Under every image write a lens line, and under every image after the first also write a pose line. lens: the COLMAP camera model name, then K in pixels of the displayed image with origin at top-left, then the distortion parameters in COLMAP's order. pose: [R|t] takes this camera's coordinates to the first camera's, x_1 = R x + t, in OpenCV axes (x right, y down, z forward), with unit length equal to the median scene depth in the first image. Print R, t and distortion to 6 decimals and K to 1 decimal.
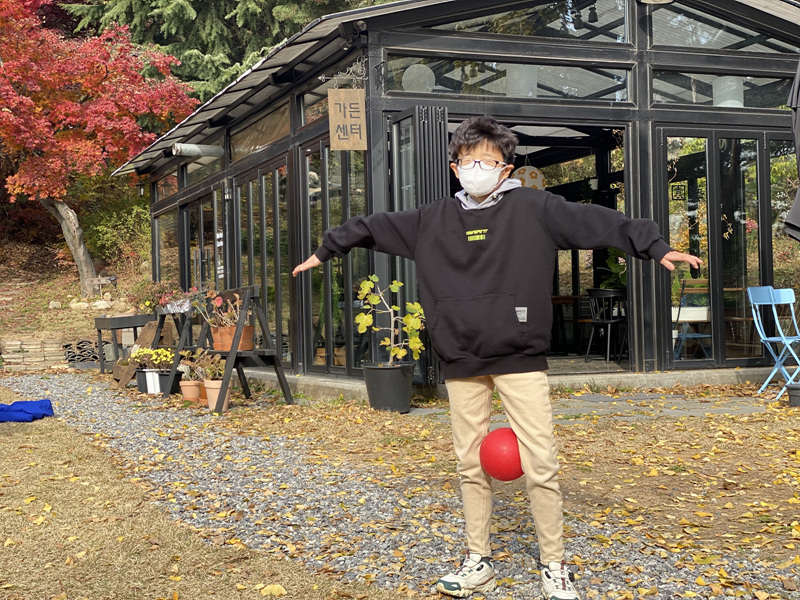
lens RADIAL K [[1179.4, 0, 391.3], [0, 1179.4, 297.2], [0, 0, 1]] dist [0.182438, -0.371427]
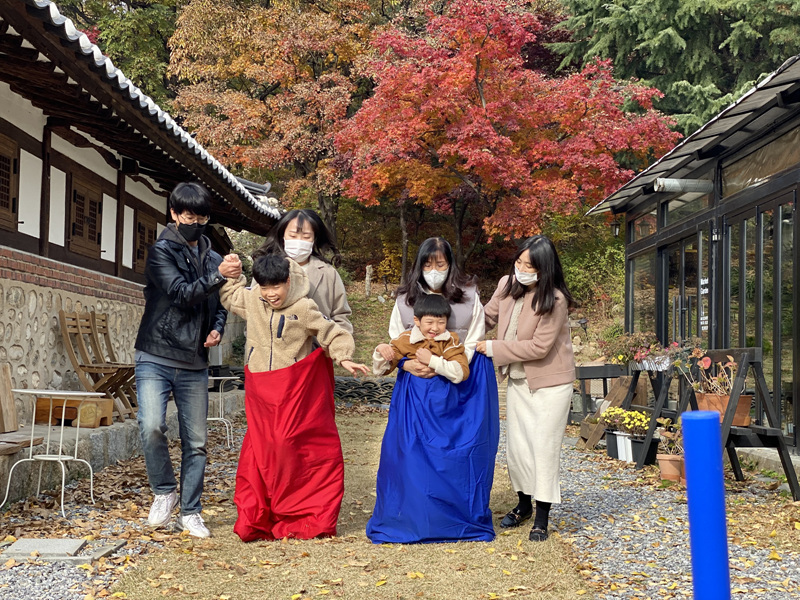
lens RADIAL K [[1179.4, 0, 391.3], [0, 1179.4, 297.2], [0, 0, 1]] dist [0.182438, -0.371427]
pose [[0.924391, 0.026488, -0.380526, -0.017736], [-0.038881, 0.998933, -0.024916, -0.007281], [0.379460, 0.037827, 0.924435, 0.073659]]
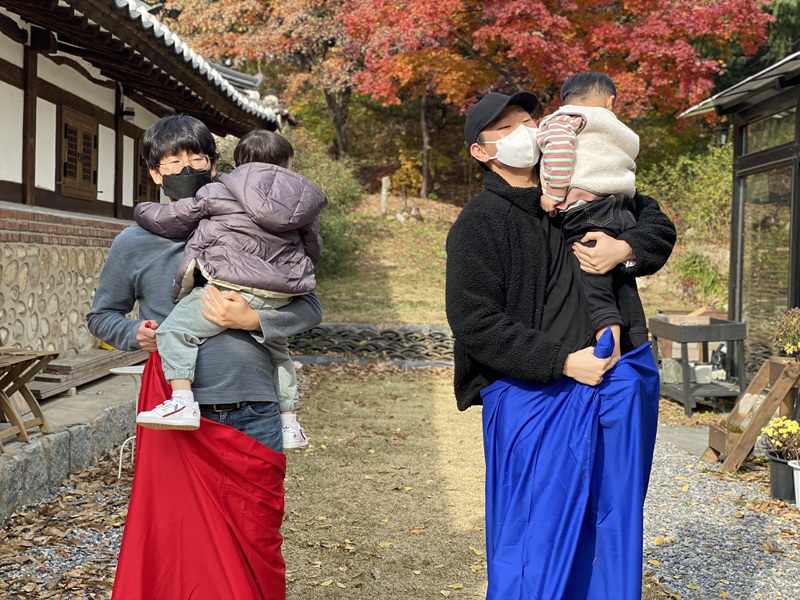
lens RADIAL K [[1184.0, 0, 399.1], [0, 1184.0, 282.8], [0, 0, 1]] dist [0.114986, -0.048190]
pose [[0.923798, 0.056956, -0.378620, -0.116627], [-0.043554, 0.998087, 0.043873, -0.027561], [0.380395, -0.024039, 0.924512, 0.280598]]
